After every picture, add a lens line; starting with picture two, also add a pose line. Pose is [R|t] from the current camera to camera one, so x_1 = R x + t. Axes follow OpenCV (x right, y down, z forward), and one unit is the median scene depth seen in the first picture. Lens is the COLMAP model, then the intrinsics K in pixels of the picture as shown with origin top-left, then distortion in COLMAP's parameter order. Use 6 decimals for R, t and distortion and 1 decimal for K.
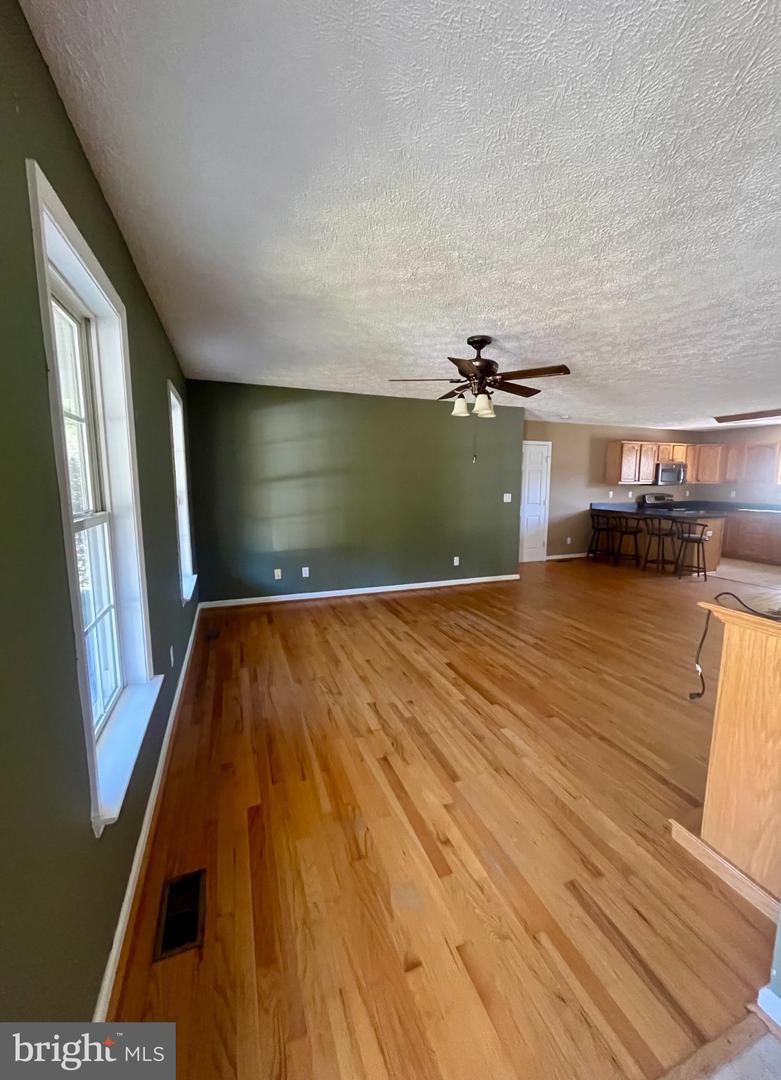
lens RADIAL K [[433.0, 0, 409.9], [0, 433.0, 538.9], [0, 0, 1]] dist [0.002244, 0.000192]
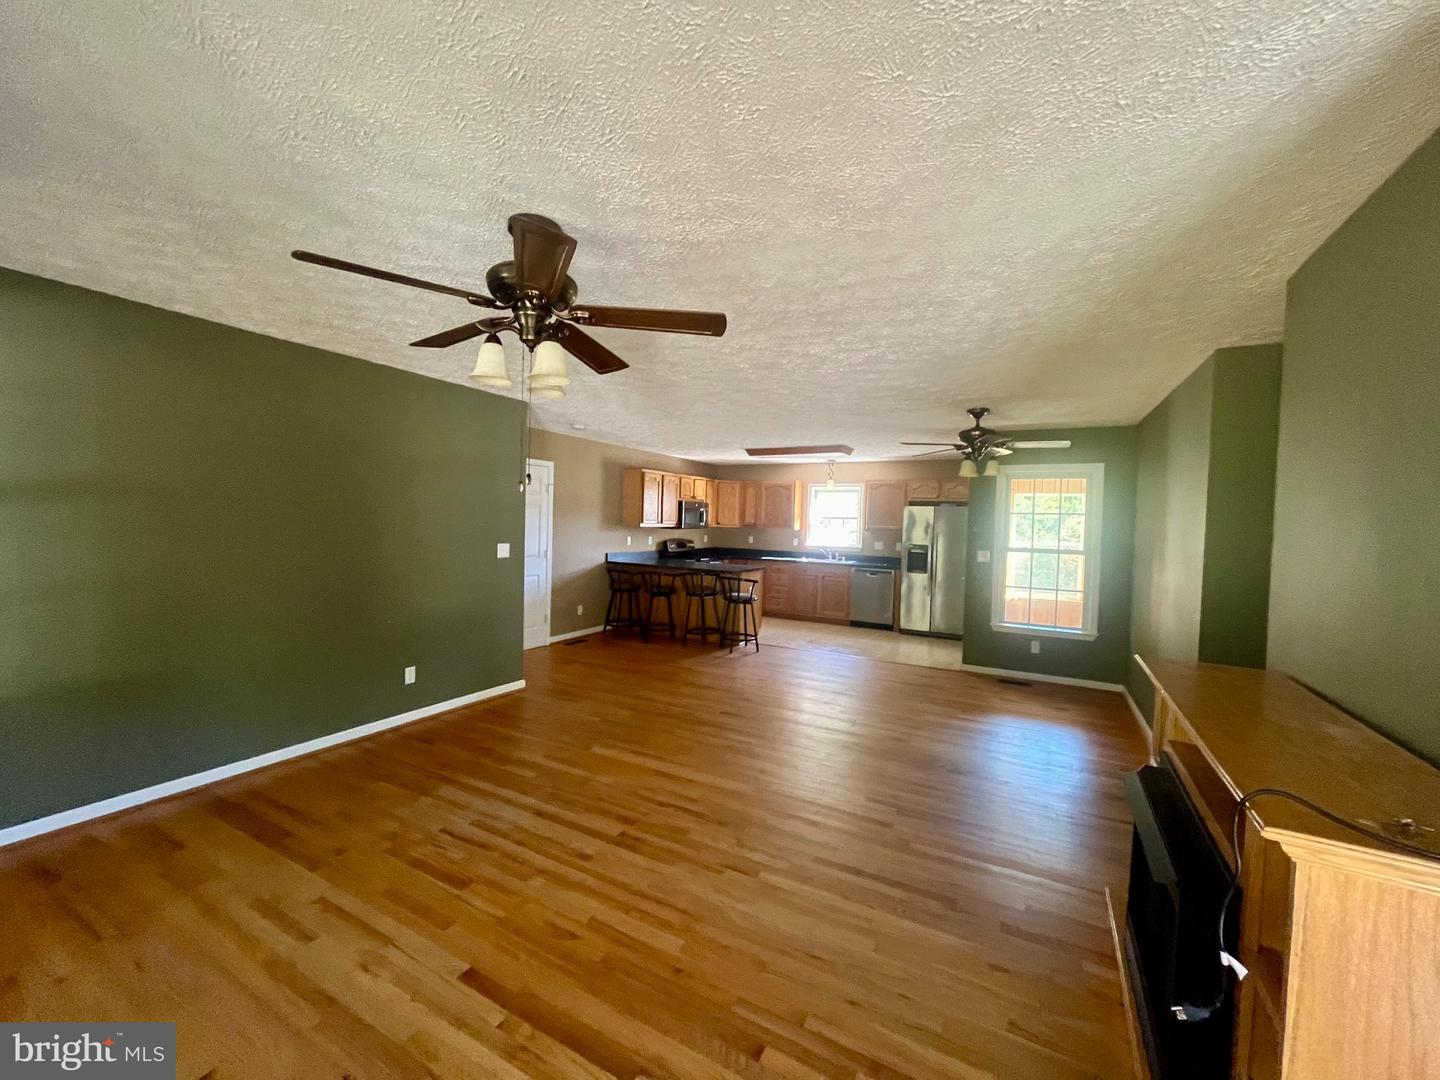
lens RADIAL K [[576.5, 0, 714.0], [0, 576.5, 537.8], [0, 0, 1]] dist [-0.001655, -0.000114]
pose [[0.779169, 0.000118, 0.626814, -0.075781], [0.059454, 0.995478, -0.074093, -0.071798], [-0.623988, 0.094997, 0.775638, 0.428364]]
